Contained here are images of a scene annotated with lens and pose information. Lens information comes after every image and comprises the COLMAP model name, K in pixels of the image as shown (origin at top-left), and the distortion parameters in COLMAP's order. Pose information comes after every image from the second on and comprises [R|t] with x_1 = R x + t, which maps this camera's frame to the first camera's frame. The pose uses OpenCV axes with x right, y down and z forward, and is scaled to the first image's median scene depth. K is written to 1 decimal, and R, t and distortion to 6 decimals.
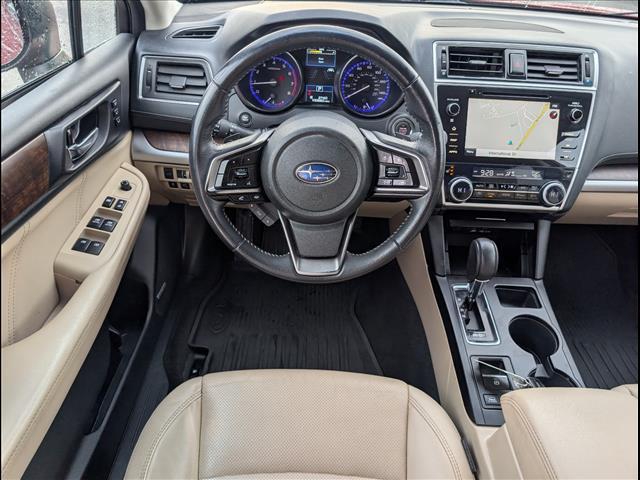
lens RADIAL K [[469.8, 0, 316.4], [0, 469.8, 237.3], [0, 0, 1]] dist [0.008158, -0.004032]
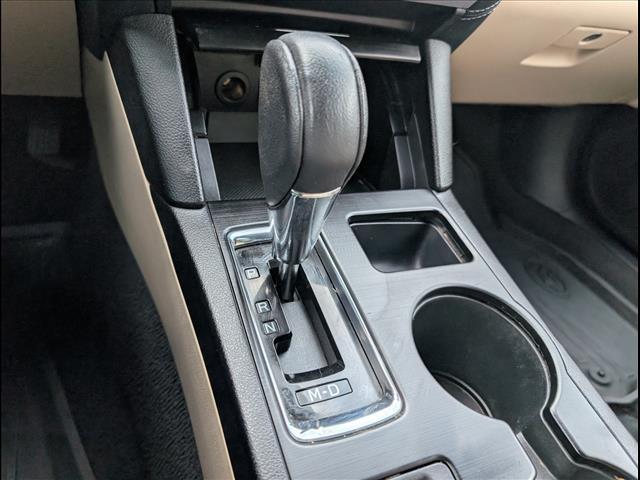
lens RADIAL K [[469.8, 0, 318.2], [0, 469.8, 239.2], [0, 0, 1]] dist [0.008158, -0.004032]
pose [[0.917603, -0.129613, 0.375774, 0.240244], [0.109304, 0.991177, 0.074971, 0.095987], [-0.382176, -0.027720, 0.923674, 0.726669]]
